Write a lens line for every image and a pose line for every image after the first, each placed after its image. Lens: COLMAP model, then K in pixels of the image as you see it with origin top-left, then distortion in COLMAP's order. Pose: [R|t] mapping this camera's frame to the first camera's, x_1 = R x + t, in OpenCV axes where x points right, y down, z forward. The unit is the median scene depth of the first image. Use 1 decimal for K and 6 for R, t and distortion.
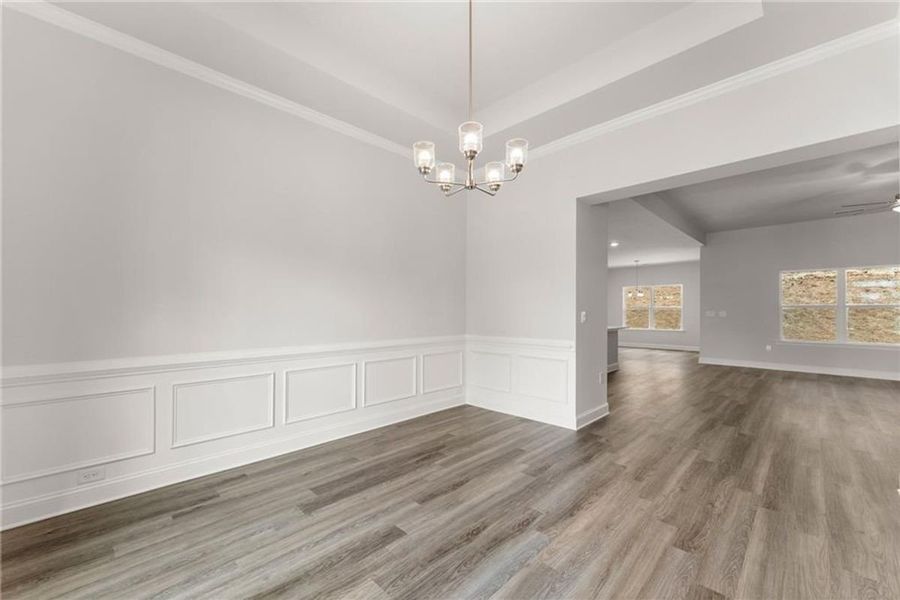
lens RADIAL K [[364.0, 0, 449.3], [0, 364.0, 307.0], [0, 0, 1]] dist [-0.001315, -0.000199]
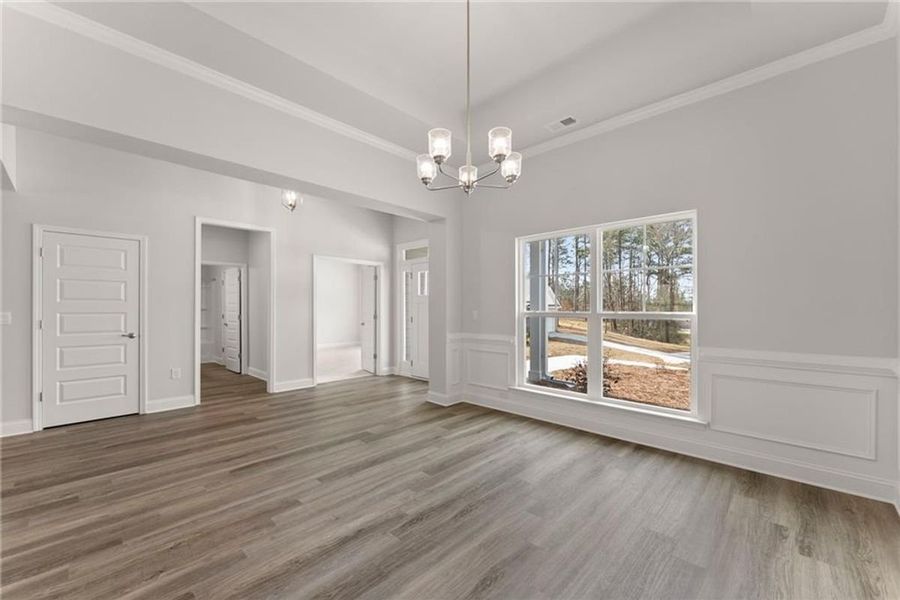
lens RADIAL K [[364.0, 0, 448.2], [0, 364.0, 309.0], [0, 0, 1]] dist [-0.001315, -0.000199]
pose [[-0.999913, 0.000935, -0.013150, 0.128913], [0.001022, 0.999977, -0.006652, 0.015428], [0.013143, -0.006664, -0.999891, 2.008362]]
